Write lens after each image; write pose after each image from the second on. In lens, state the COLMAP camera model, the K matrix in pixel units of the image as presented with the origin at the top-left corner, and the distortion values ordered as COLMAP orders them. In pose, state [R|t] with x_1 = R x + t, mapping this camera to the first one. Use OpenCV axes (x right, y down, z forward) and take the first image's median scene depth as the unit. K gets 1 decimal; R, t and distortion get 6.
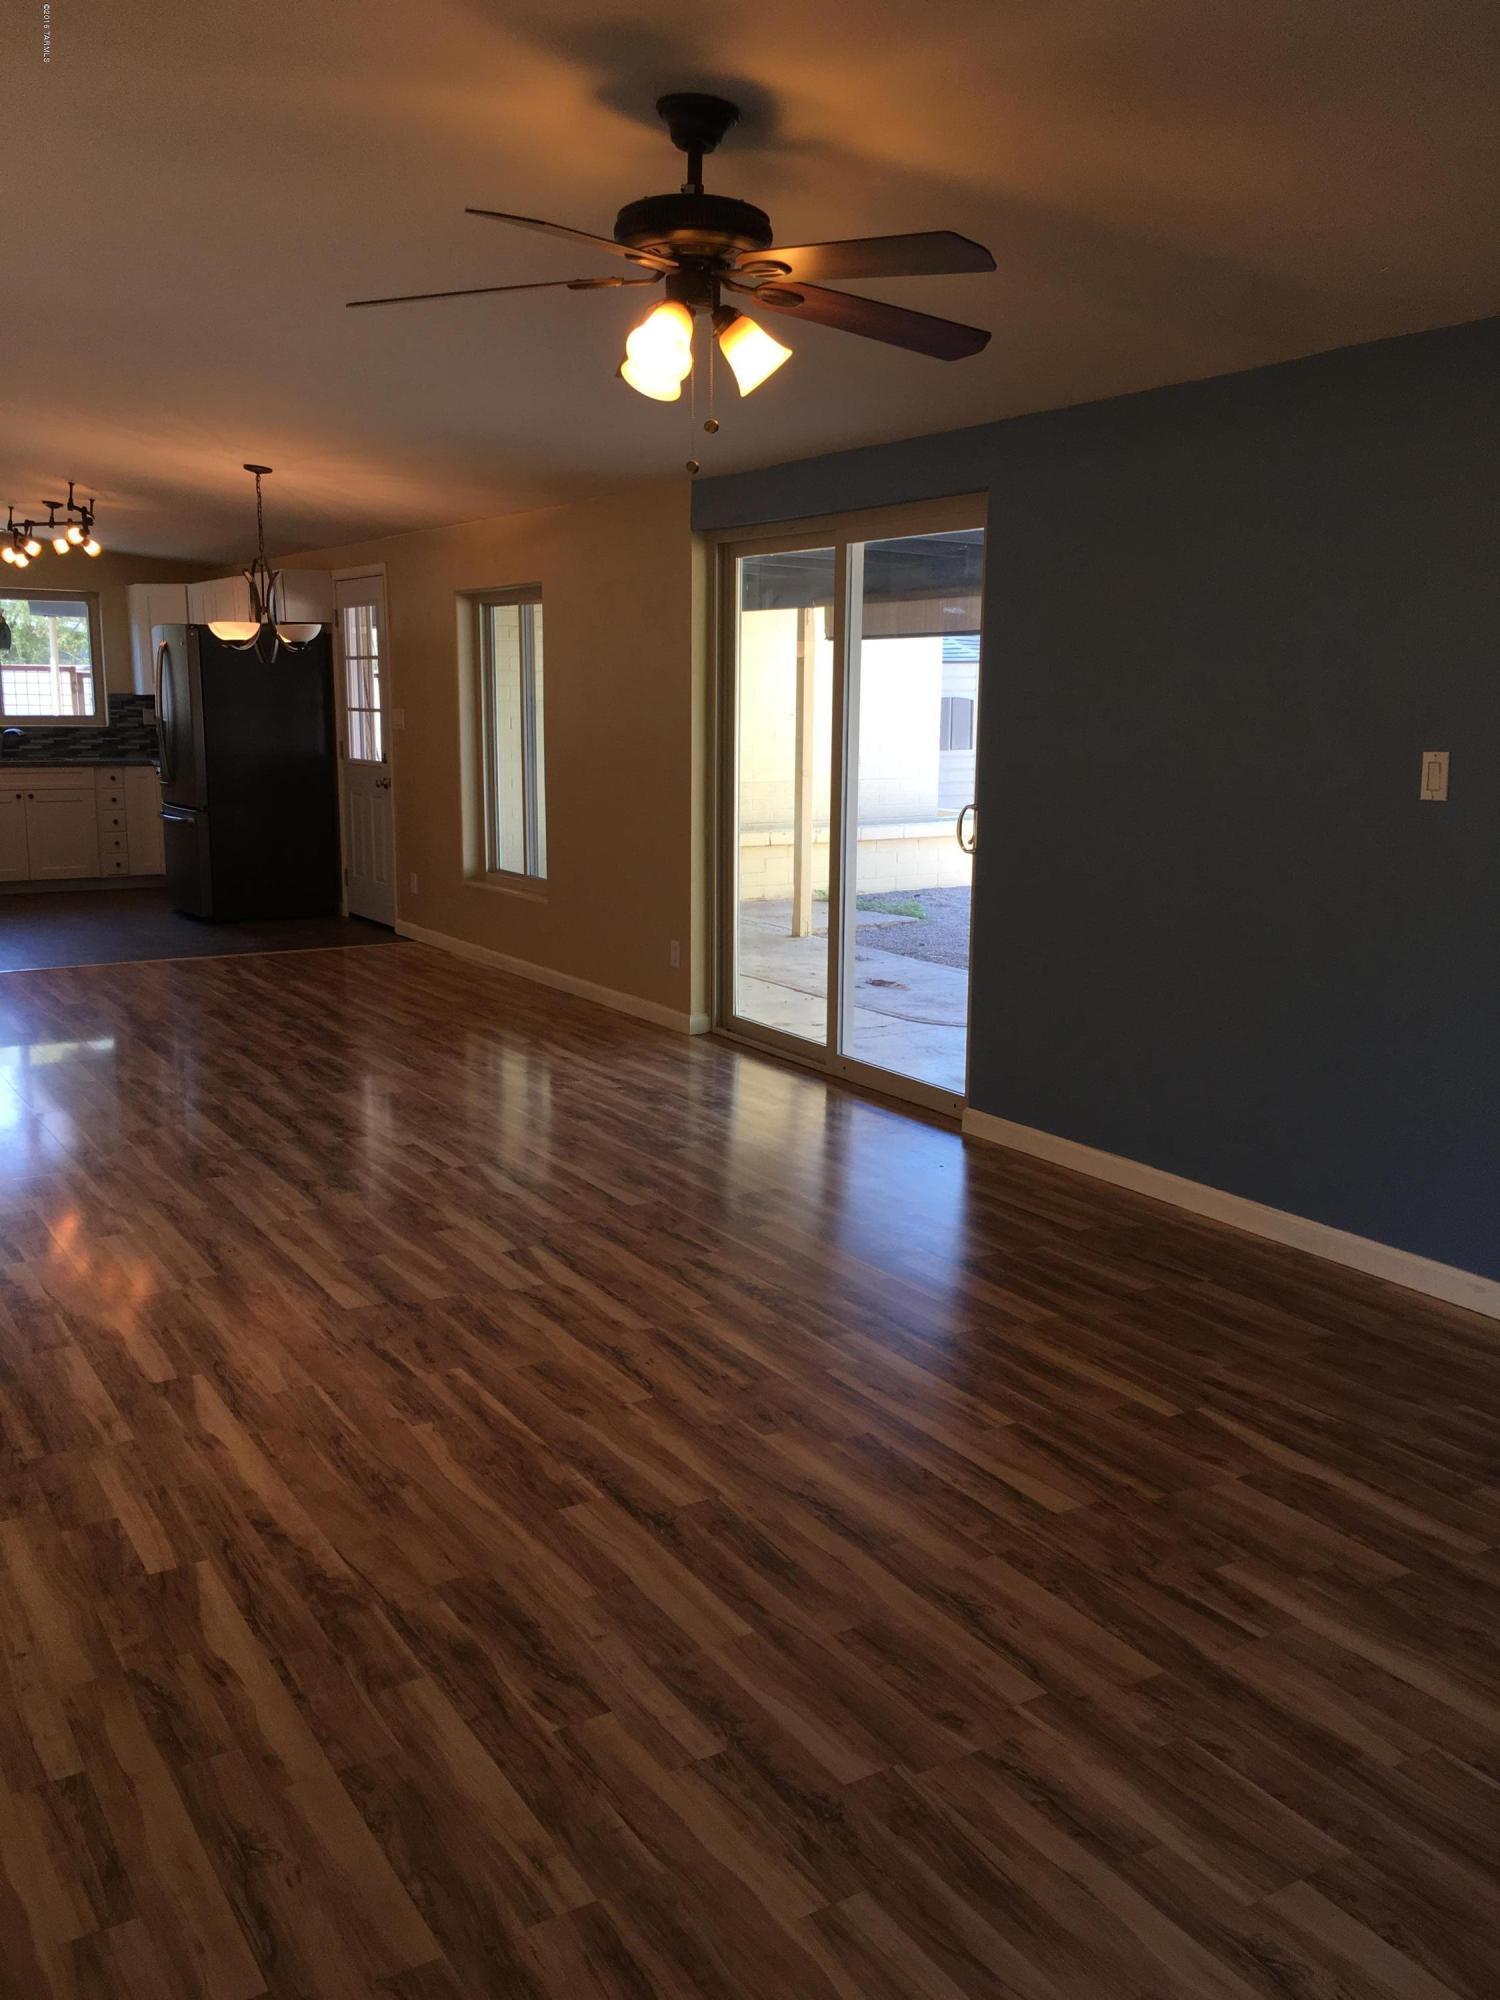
lens RADIAL K [[1660.0, 0, 754.9], [0, 1660.0, 994.7], [0, 0, 1]] dist [0.062533, -0.009075]
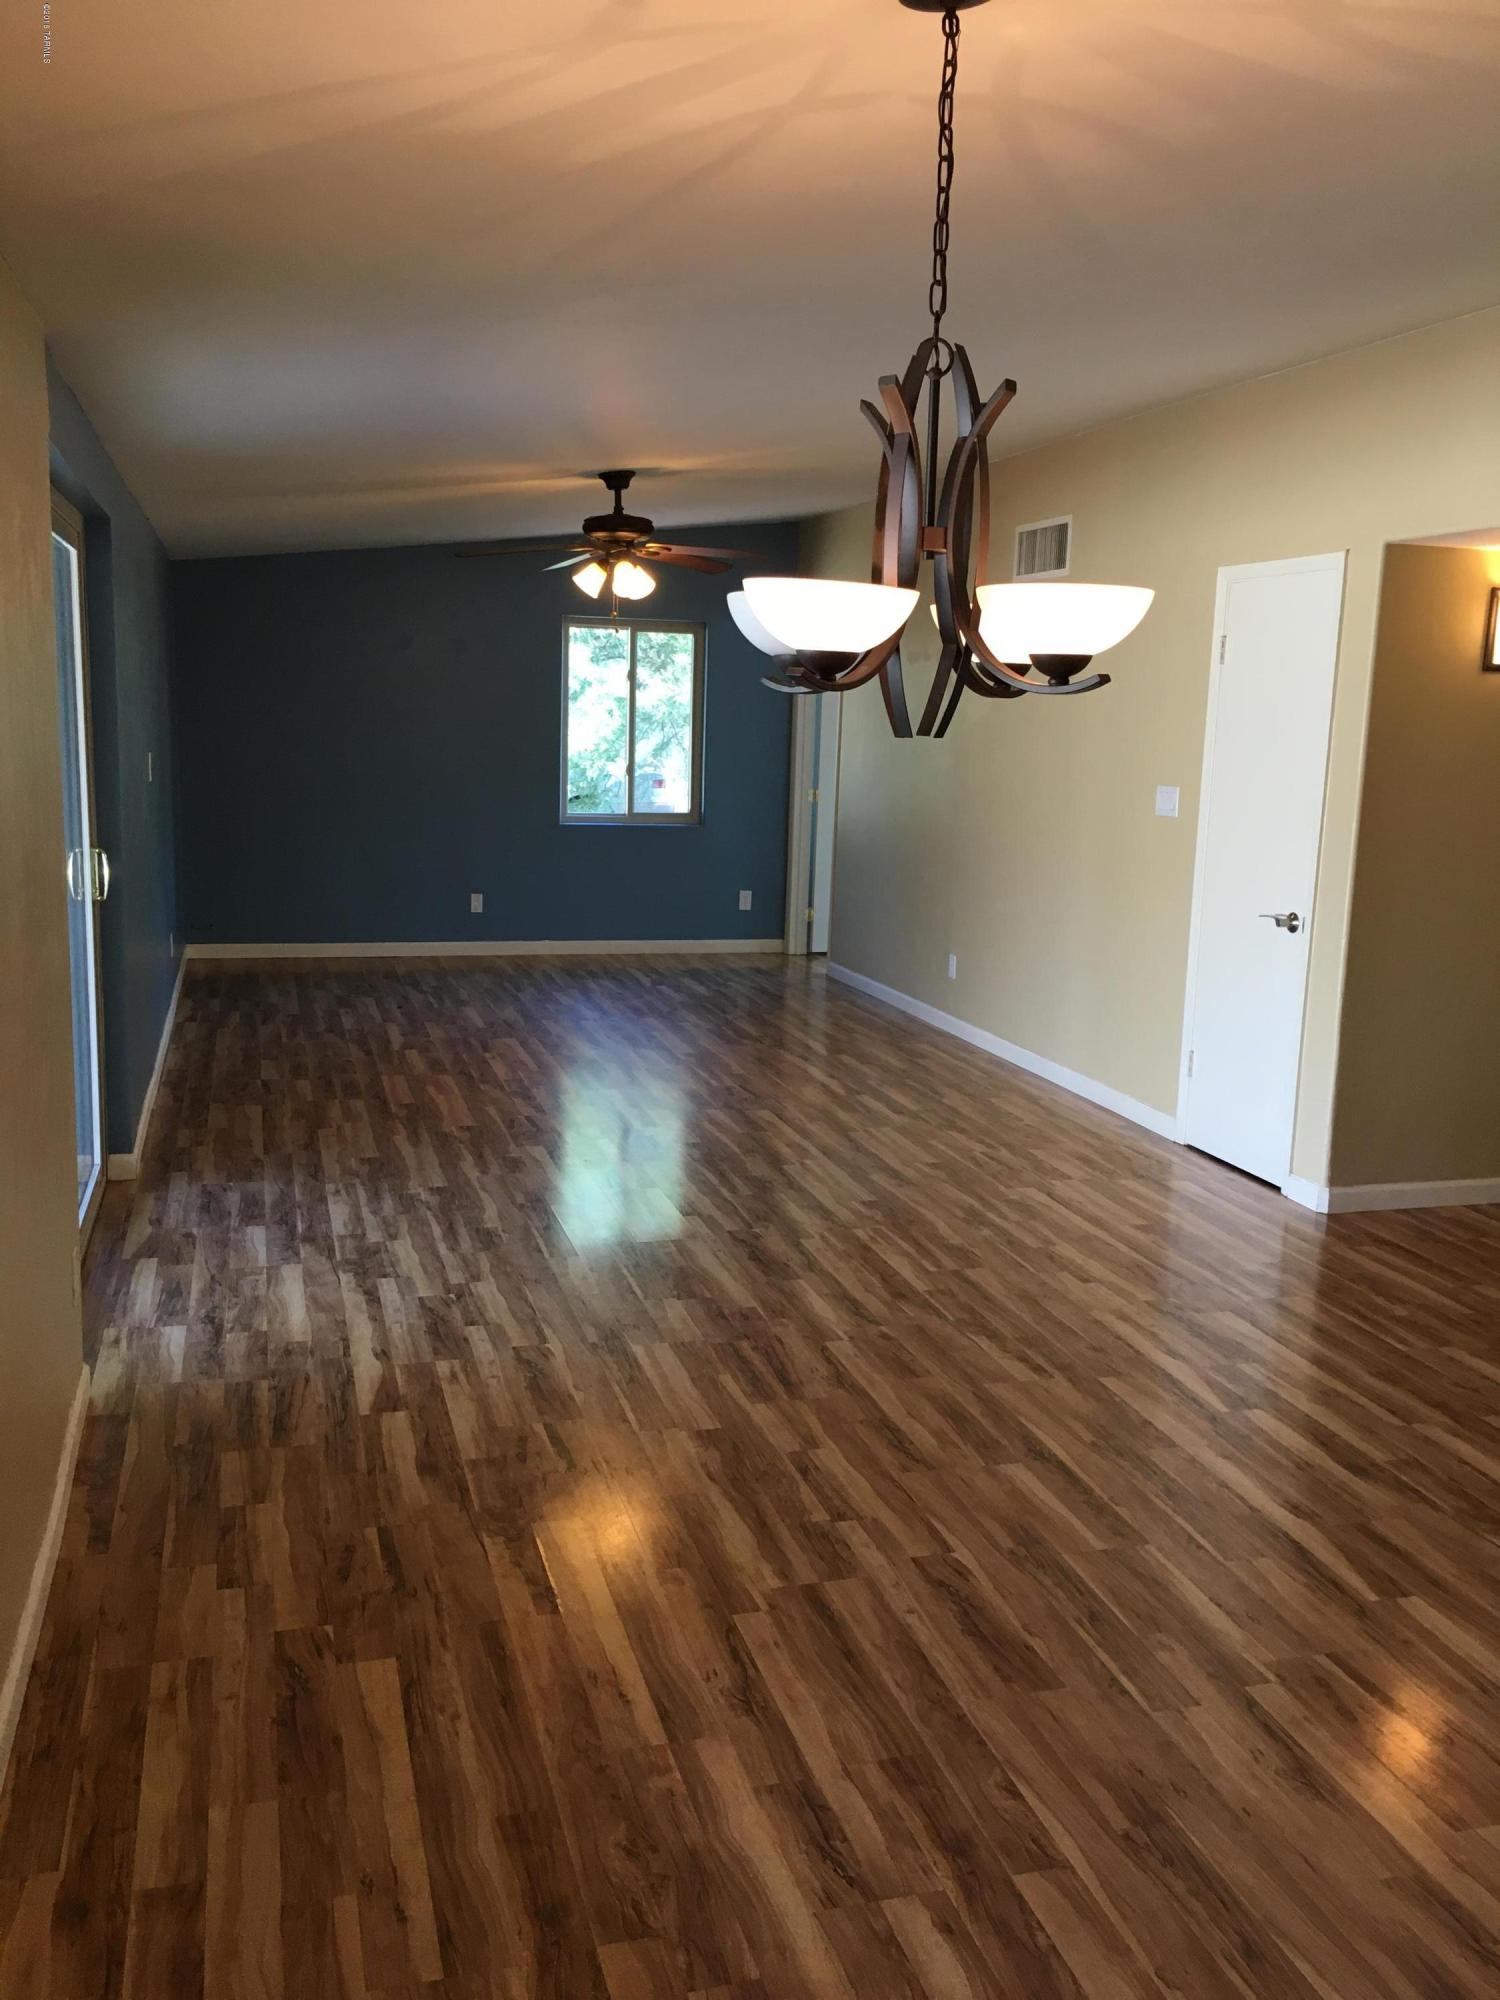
lens RADIAL K [[1660.0, 0, 754.9], [0, 1660.0, 994.7], [0, 0, 1]] dist [0.062533, -0.009075]
pose [[-0.960547, -0.091551, 0.262618, -0.486802], [0.009212, 0.933276, 0.359041, -0.376210], [-0.277966, 0.347295, -0.895612, 1.810428]]
